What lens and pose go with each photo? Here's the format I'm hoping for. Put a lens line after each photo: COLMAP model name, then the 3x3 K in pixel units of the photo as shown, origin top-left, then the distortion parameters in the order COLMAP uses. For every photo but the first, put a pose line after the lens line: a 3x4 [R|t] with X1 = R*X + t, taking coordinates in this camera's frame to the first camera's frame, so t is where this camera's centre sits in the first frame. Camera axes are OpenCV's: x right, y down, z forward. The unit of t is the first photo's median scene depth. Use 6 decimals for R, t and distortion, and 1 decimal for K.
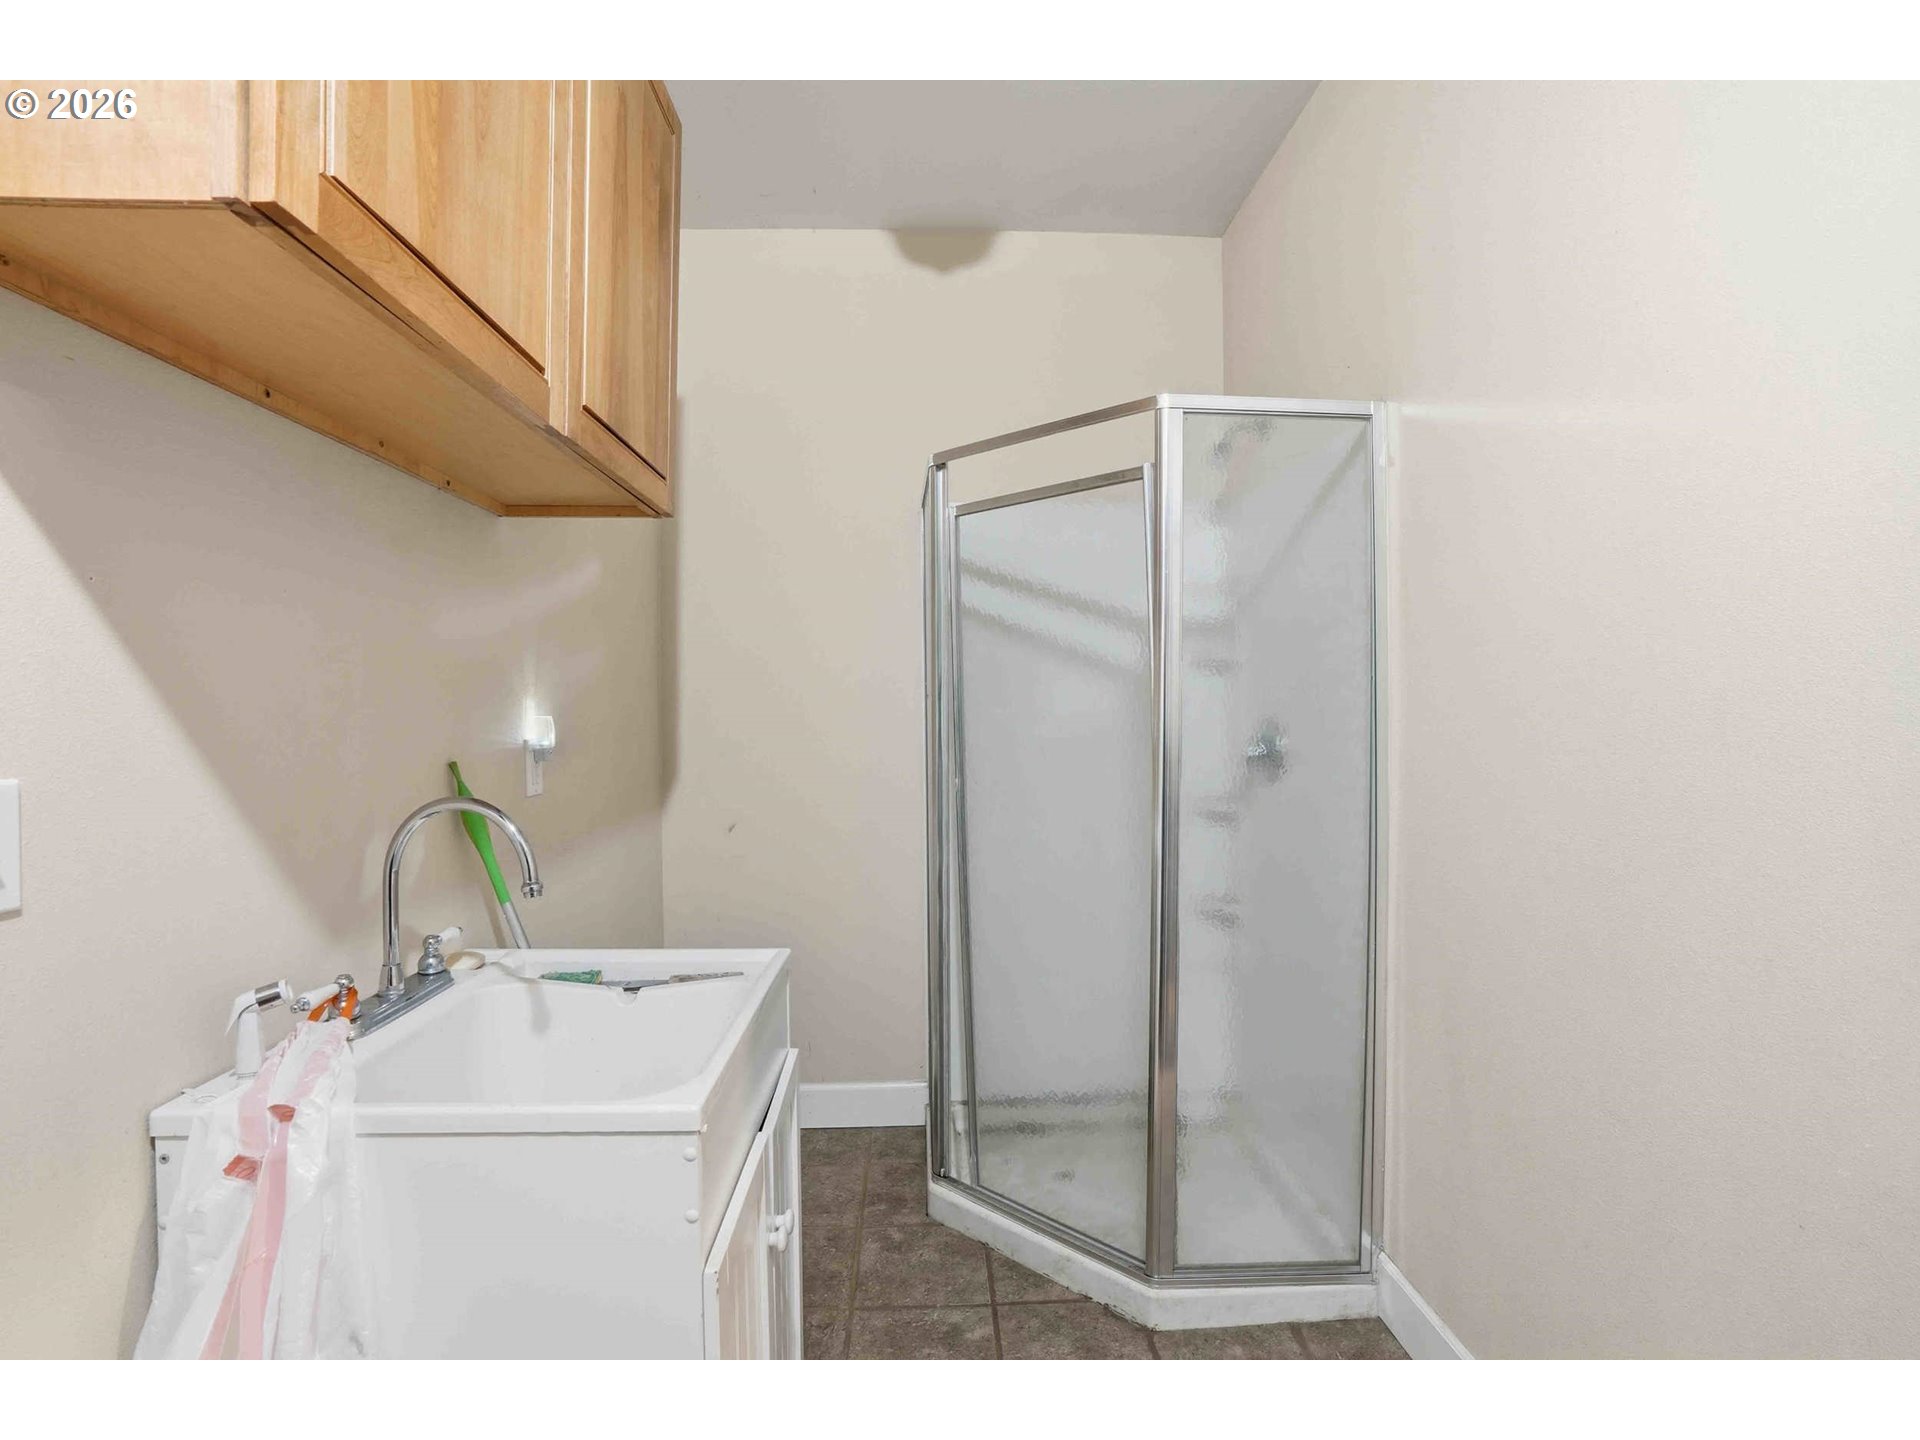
lens RADIAL K [[897.1, 0, 960.4], [0, 897.1, 716.0], [0, 0, 1]] dist [-0.076595, 0.033281]
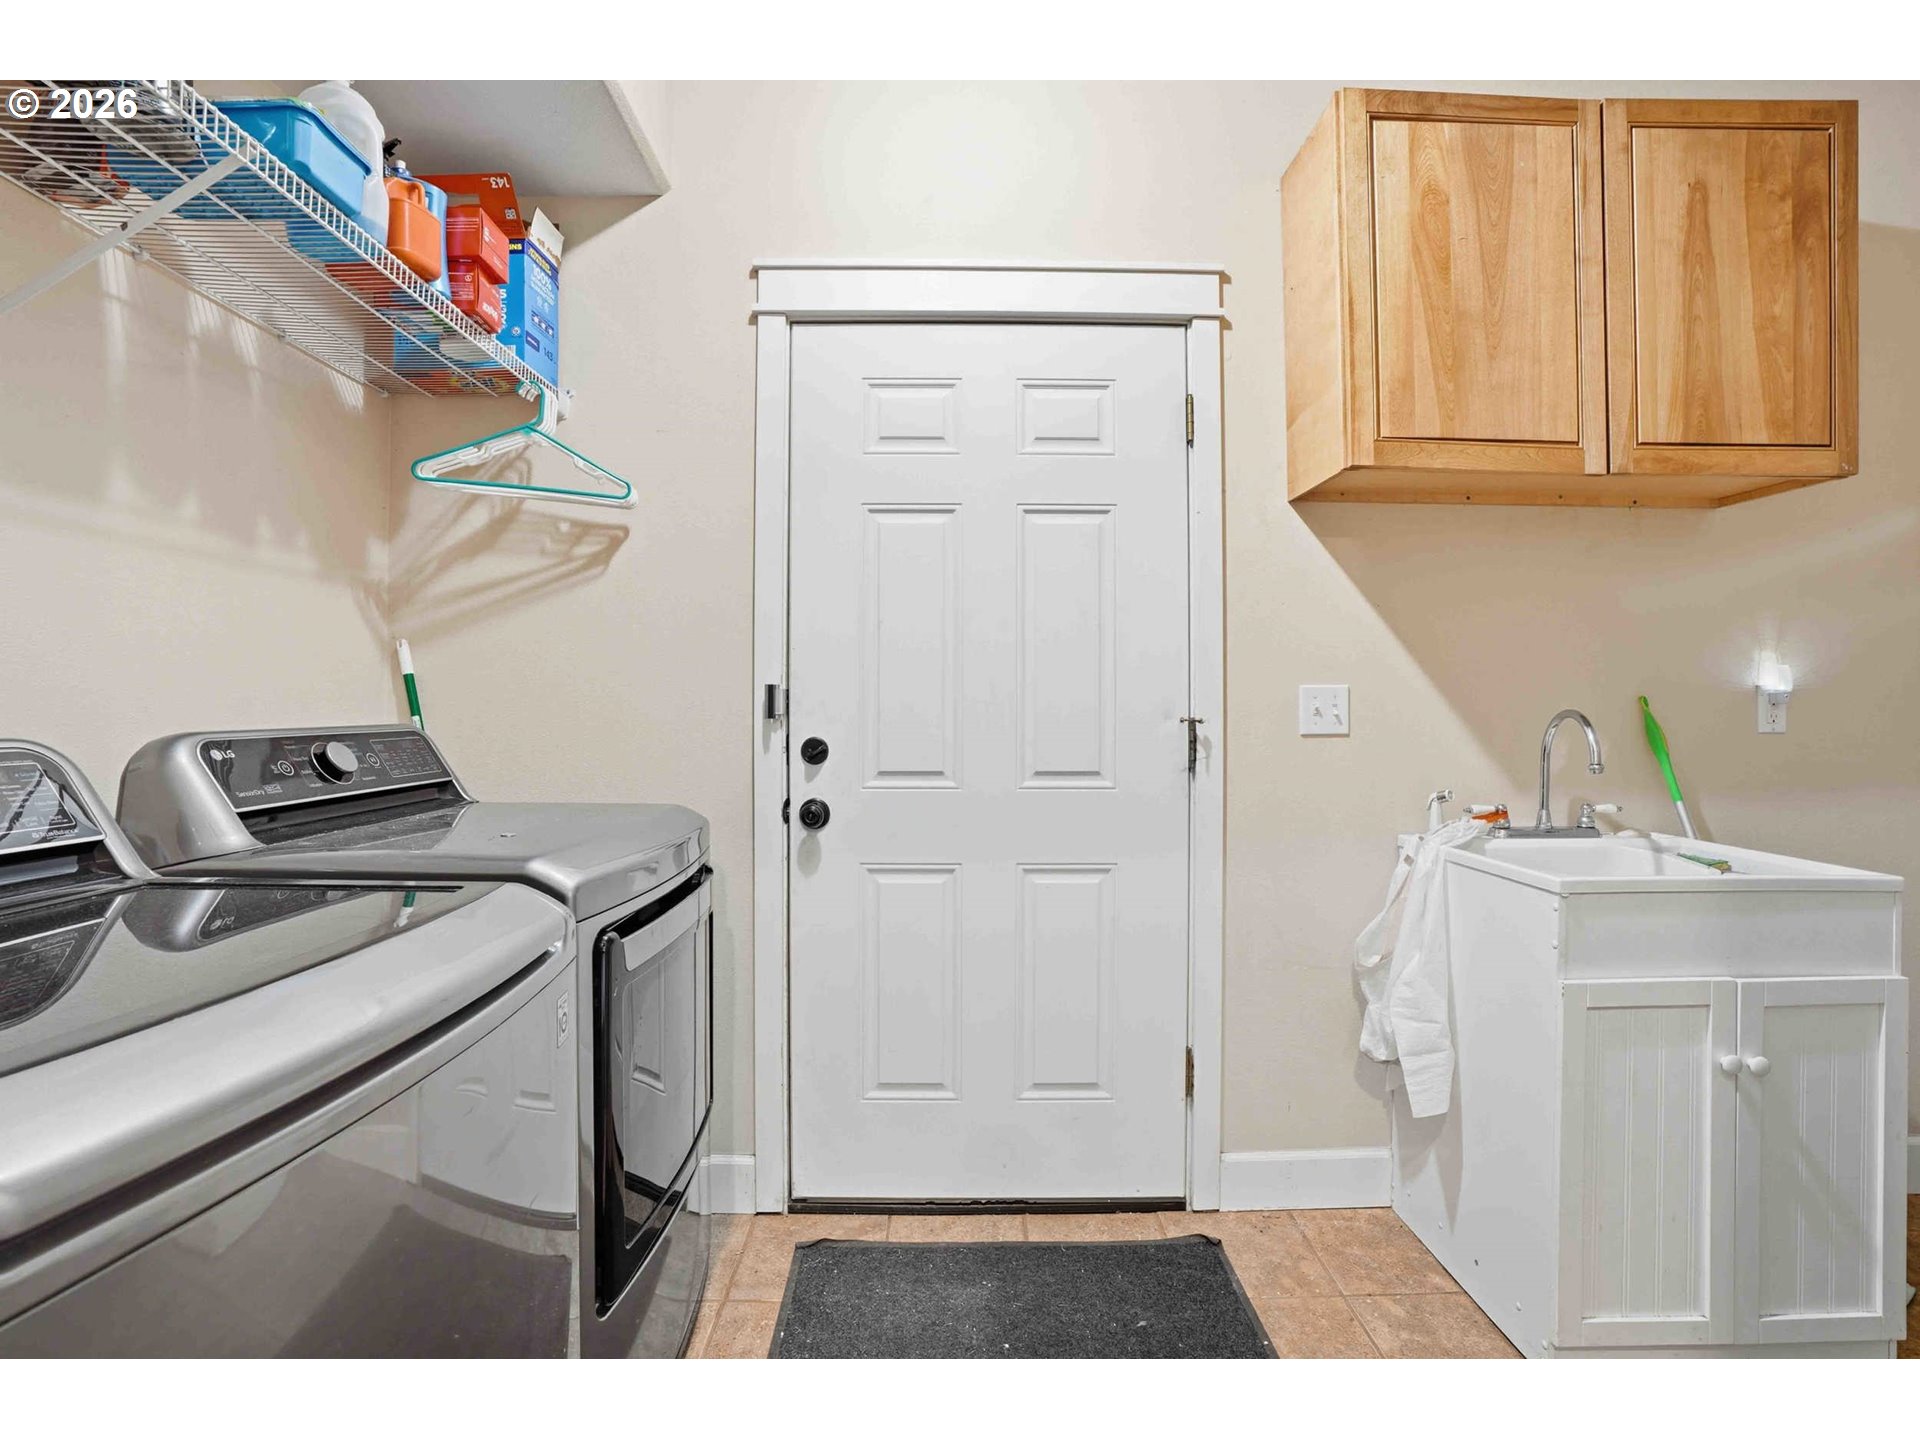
lens RADIAL K [[897.1, 0, 960.4], [0, 897.1, 716.0], [0, 0, 1]] dist [-0.076595, 0.033281]
pose [[-0.034460, 0.010961, -0.999346, 1.164215], [-0.002376, 0.999936, 0.011049, 0.095242], [0.999403, 0.002755, -0.034432, -0.077523]]
